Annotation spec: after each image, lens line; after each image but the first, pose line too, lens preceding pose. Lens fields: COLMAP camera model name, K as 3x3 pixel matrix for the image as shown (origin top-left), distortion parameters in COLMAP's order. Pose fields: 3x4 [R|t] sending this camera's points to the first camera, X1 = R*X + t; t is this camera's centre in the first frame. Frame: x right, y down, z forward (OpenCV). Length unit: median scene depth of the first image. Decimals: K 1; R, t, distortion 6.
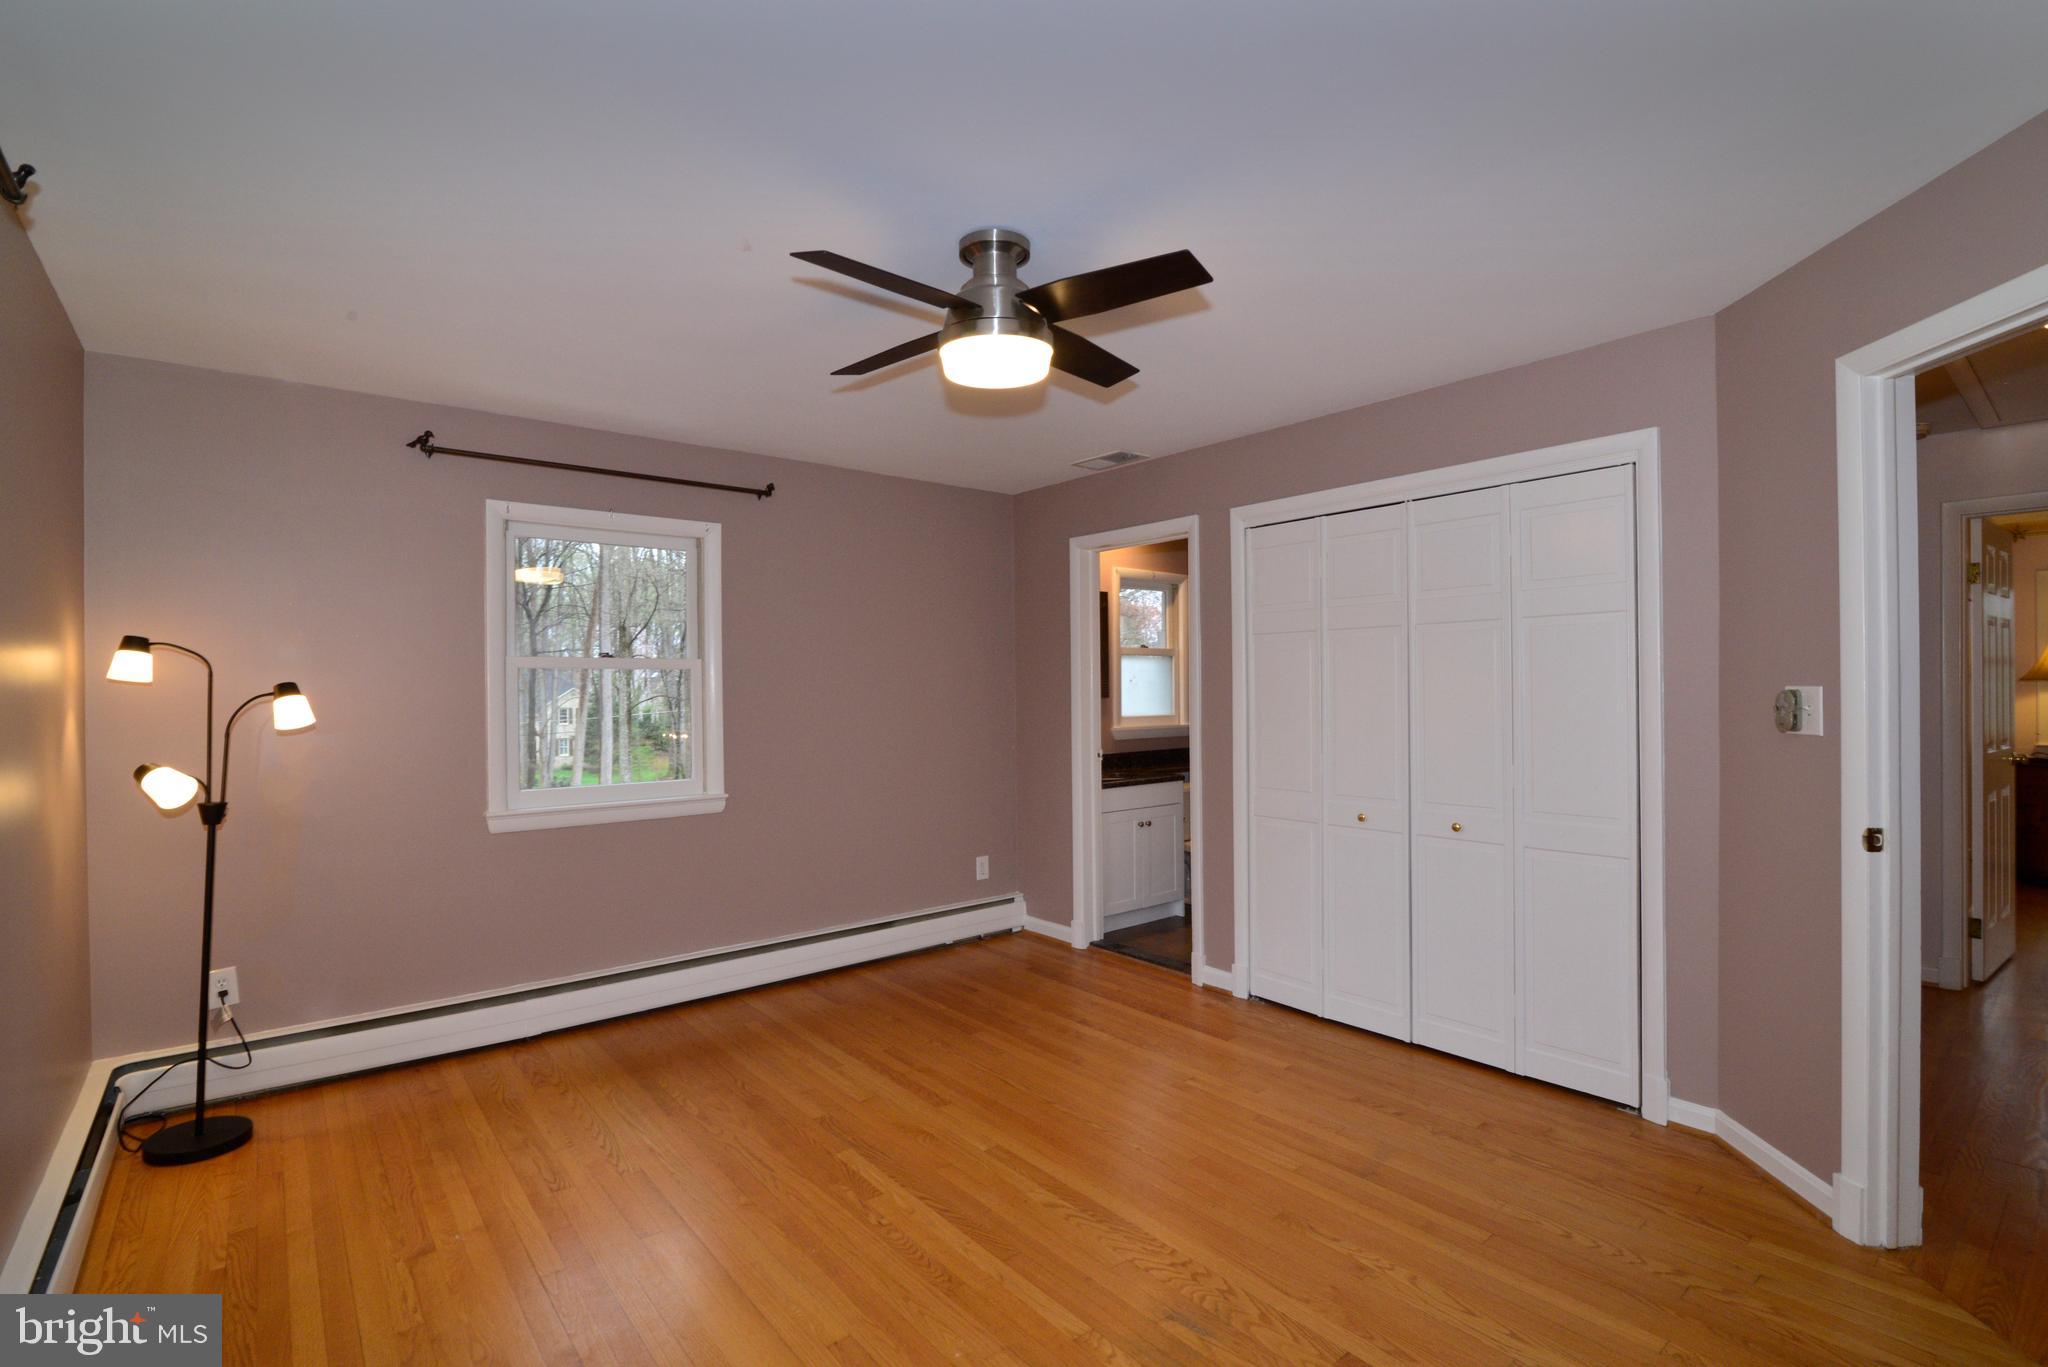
lens RADIAL K [[931.1, 0, 1015.0], [0, 931.1, 692.8], [0, 0, 1]] dist [-0.017625, -0.000299]
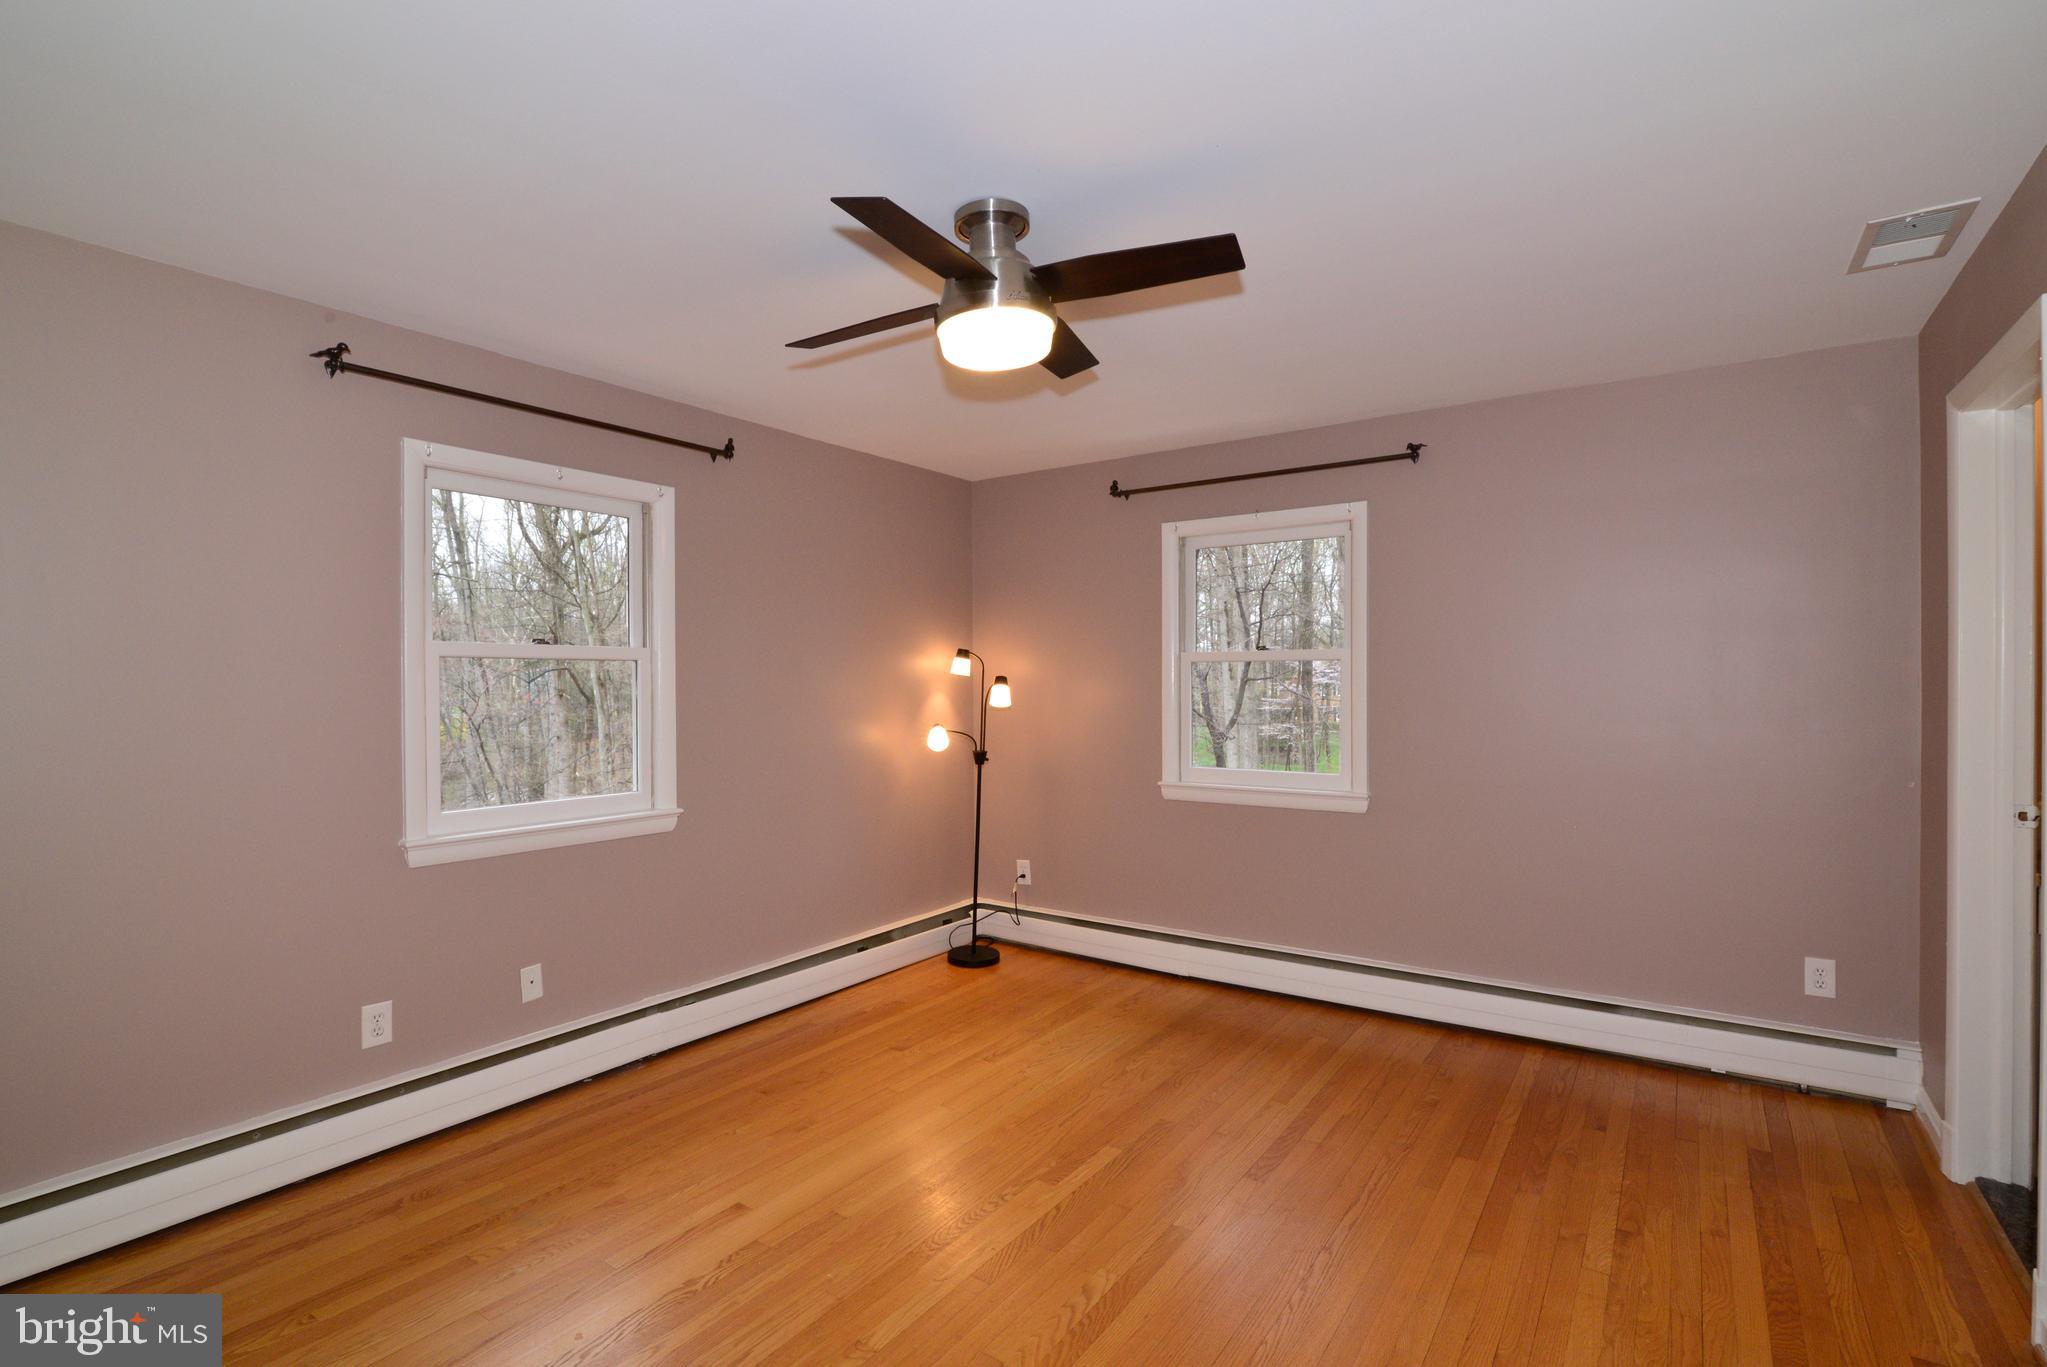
lens RADIAL K [[952.7, 0, 1023.5], [0, 952.7, 683.5], [0, 0, 1]] dist [-0.010876, -0.000237]
pose [[0.268600, 0.006273, -0.963232, 0.619103], [-0.001169, 0.999980, 0.006186, -0.006633], [0.963251, -0.000535, 0.268602, 0.512610]]
